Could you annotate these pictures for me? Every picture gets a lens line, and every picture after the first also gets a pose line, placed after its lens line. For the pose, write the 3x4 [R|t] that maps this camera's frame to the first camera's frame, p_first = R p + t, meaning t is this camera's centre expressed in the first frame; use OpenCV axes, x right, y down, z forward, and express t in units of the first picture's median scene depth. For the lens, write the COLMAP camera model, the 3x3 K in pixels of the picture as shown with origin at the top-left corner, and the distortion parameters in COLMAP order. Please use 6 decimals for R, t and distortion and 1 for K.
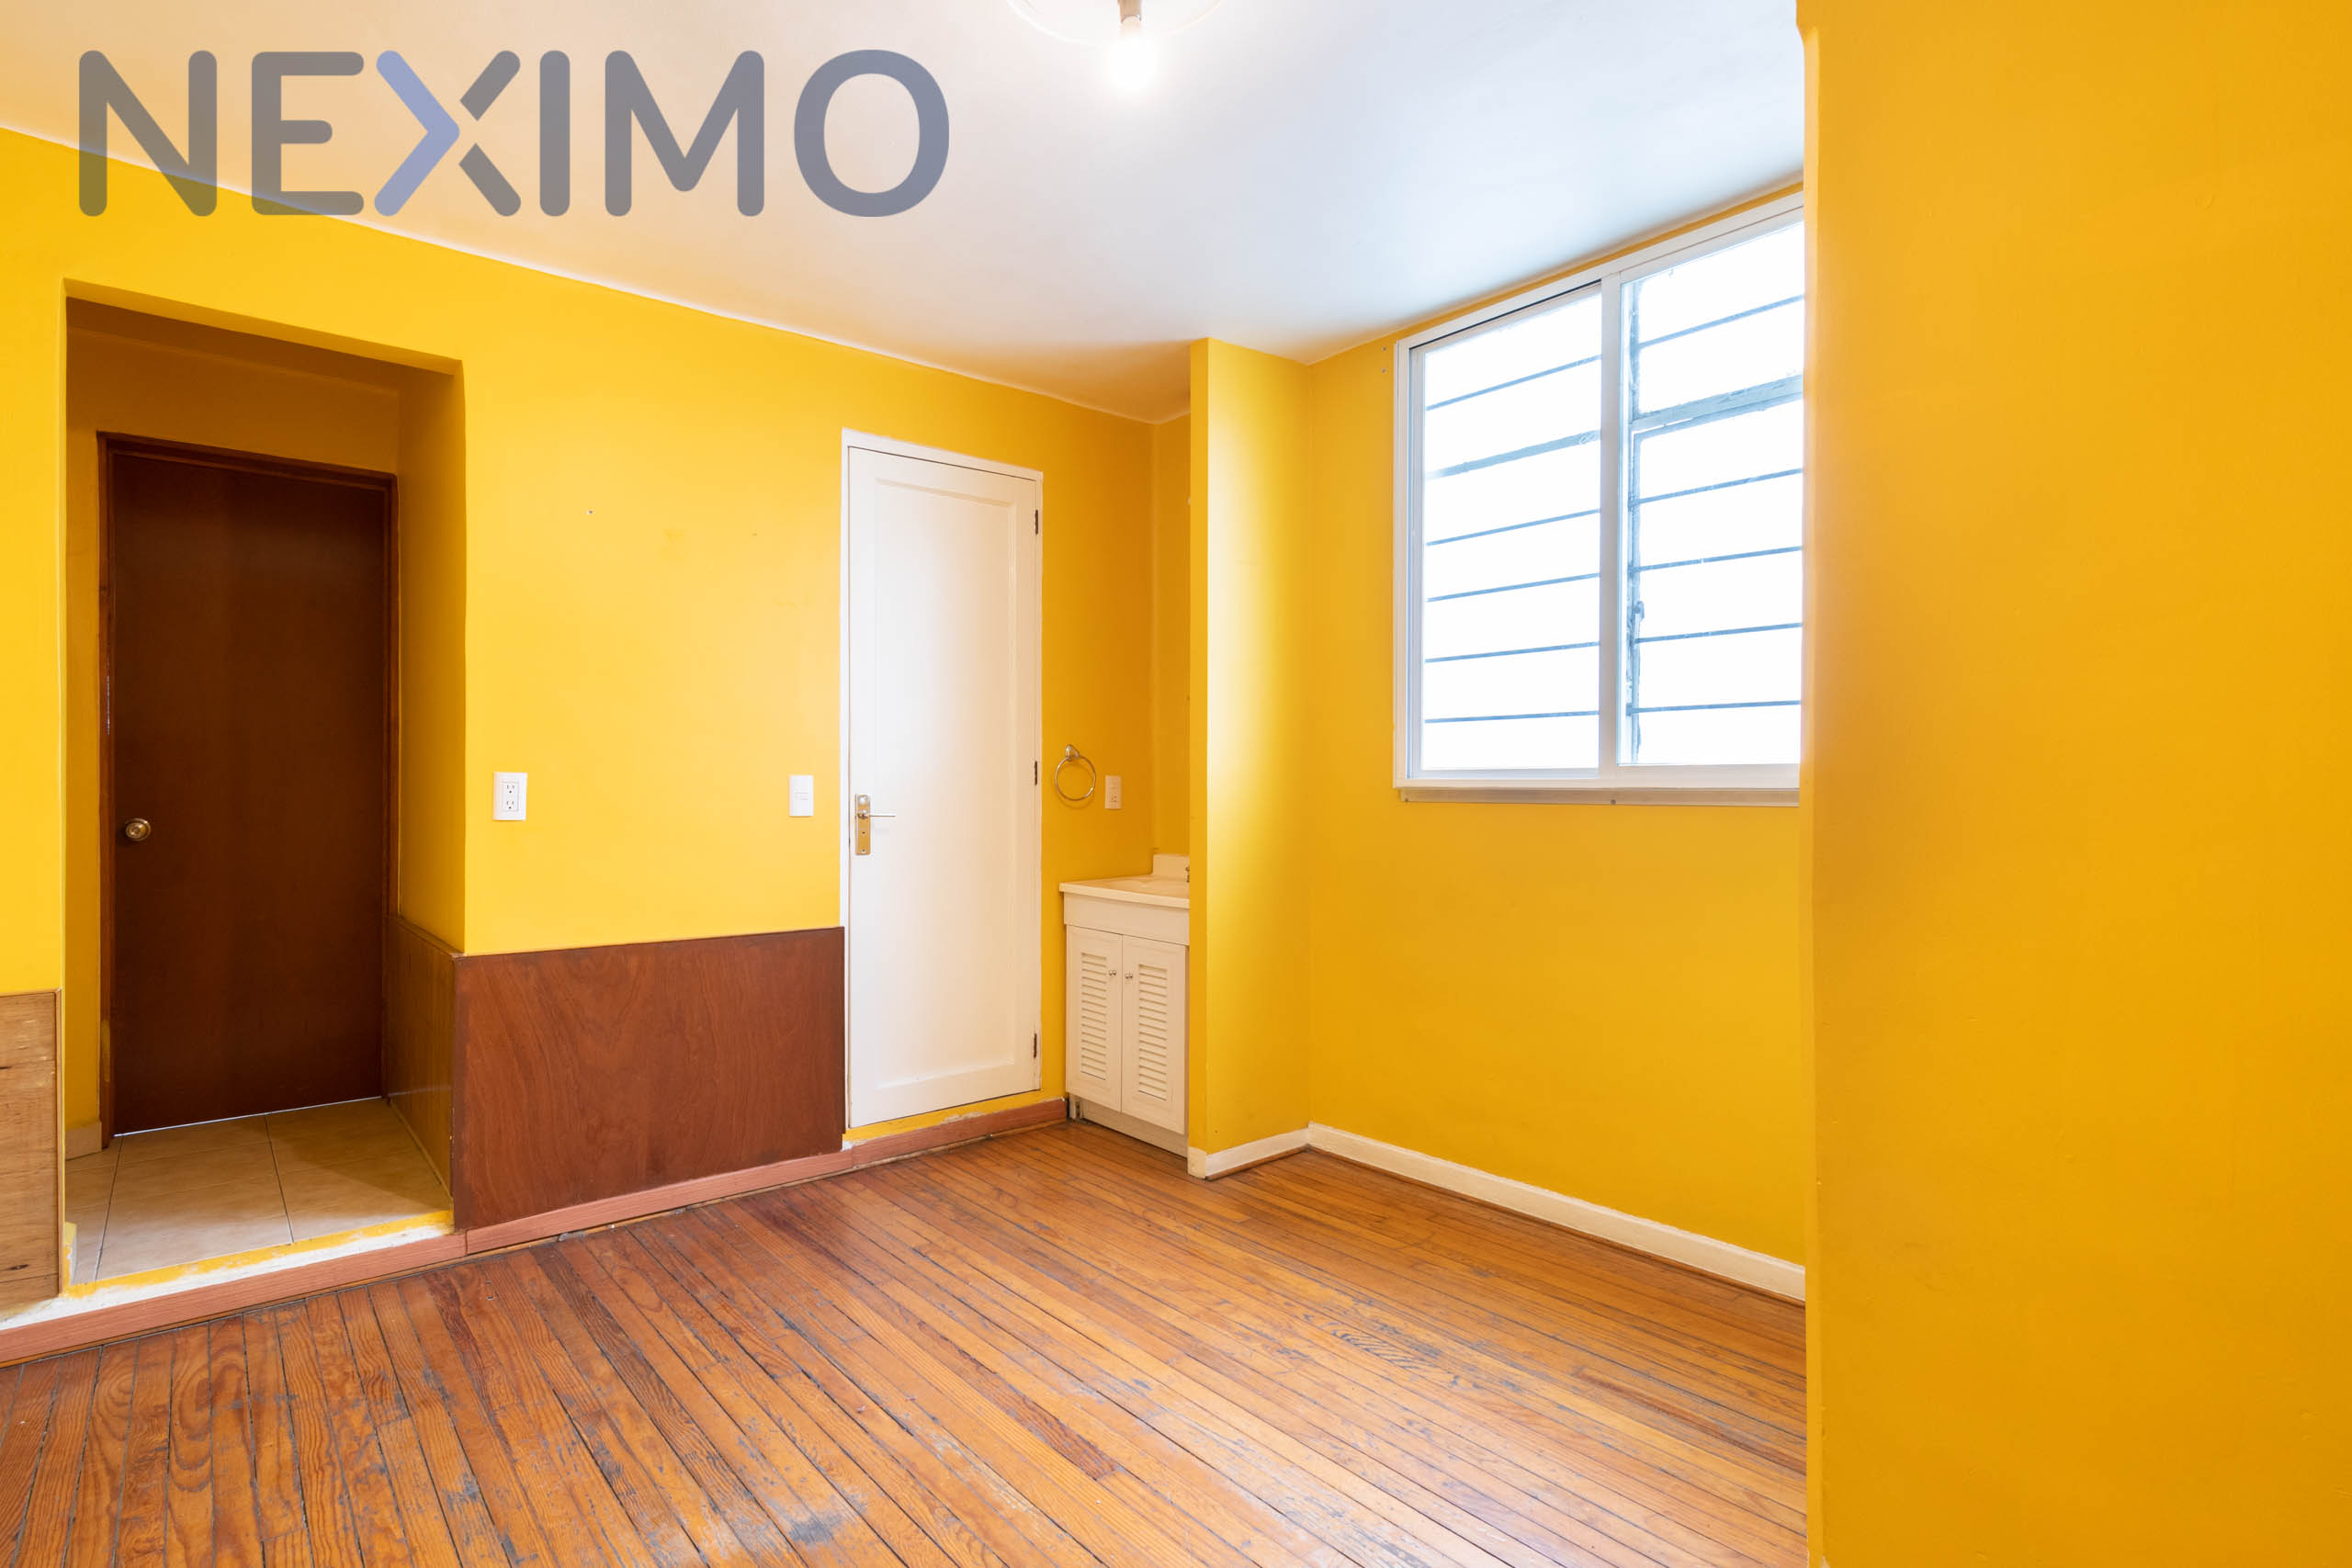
lens RADIAL K [[1062.7, 0, 1176.0], [0, 1062.7, 784.0], [0, 0, 1]] dist [0.000643, 0.000120]
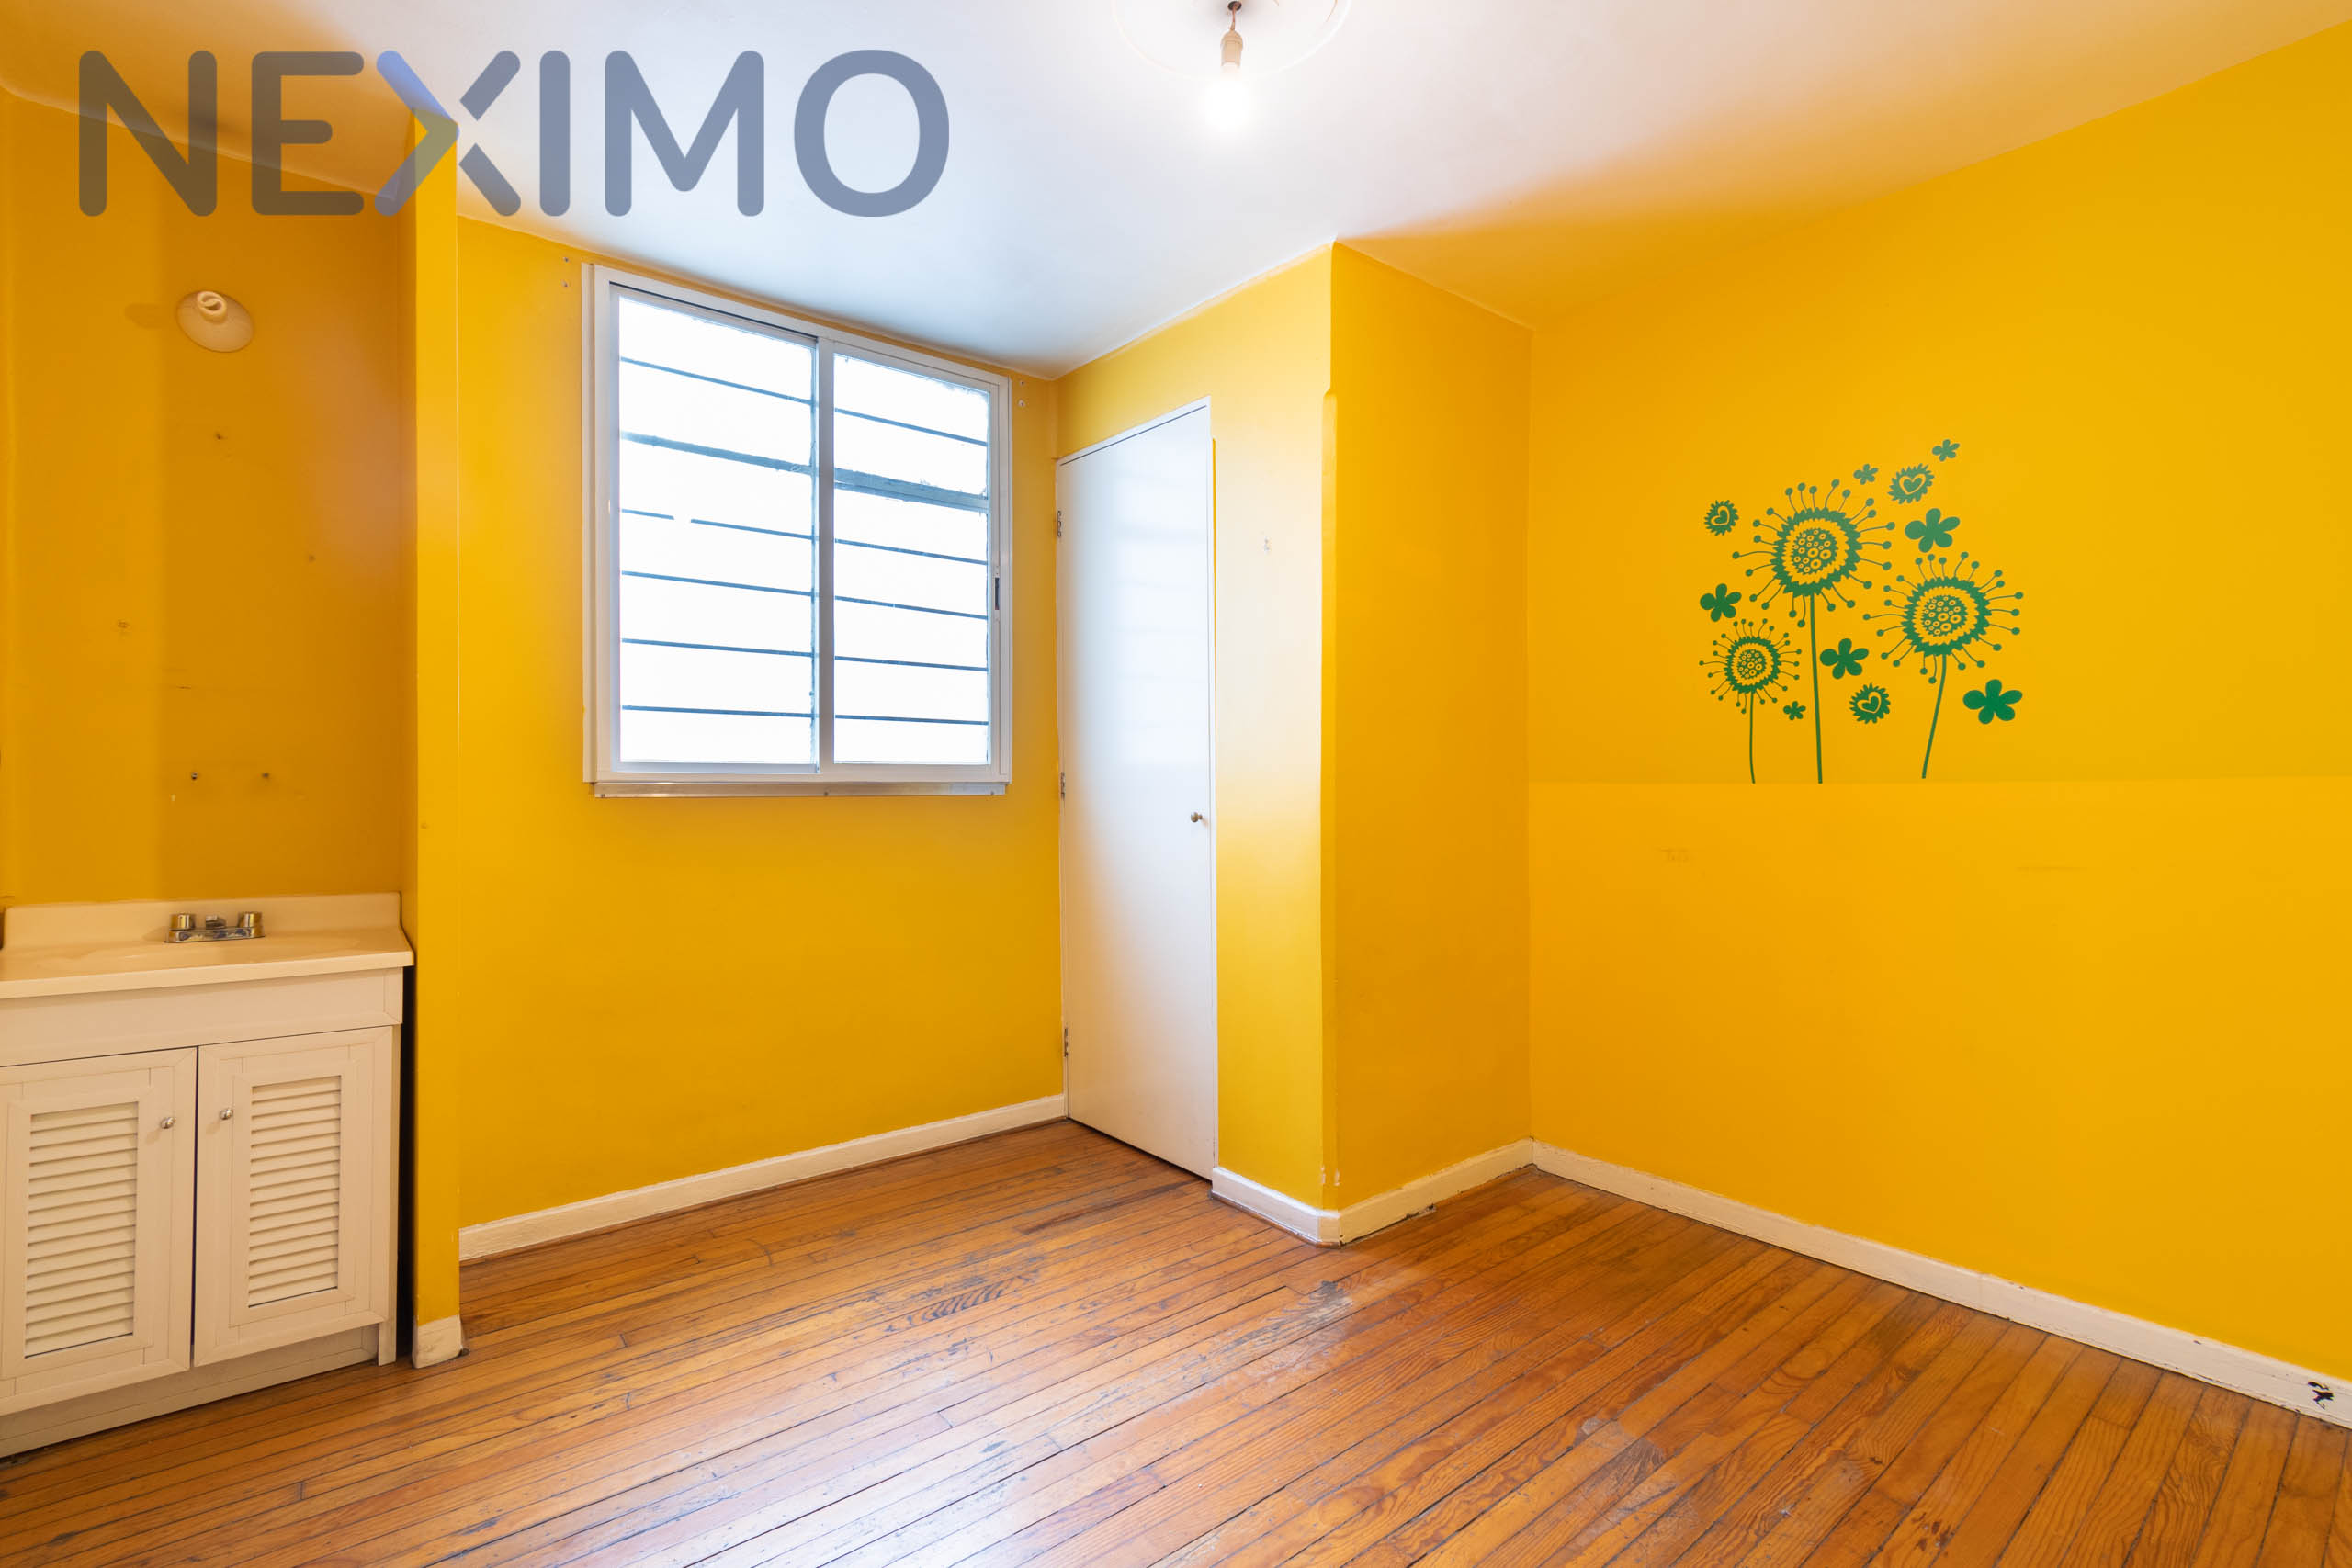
lens RADIAL K [[999.0, 0, 1035.8], [0, 999.0, 775.2], [0, 0, 1]] dist [-0.000766, -0.000009]
pose [[0.143496, 0.005176, 0.989637, -0.623399], [-0.002756, 0.999985, -0.004831, 0.001216], [-0.989647, -0.002034, 0.143508, 0.607706]]
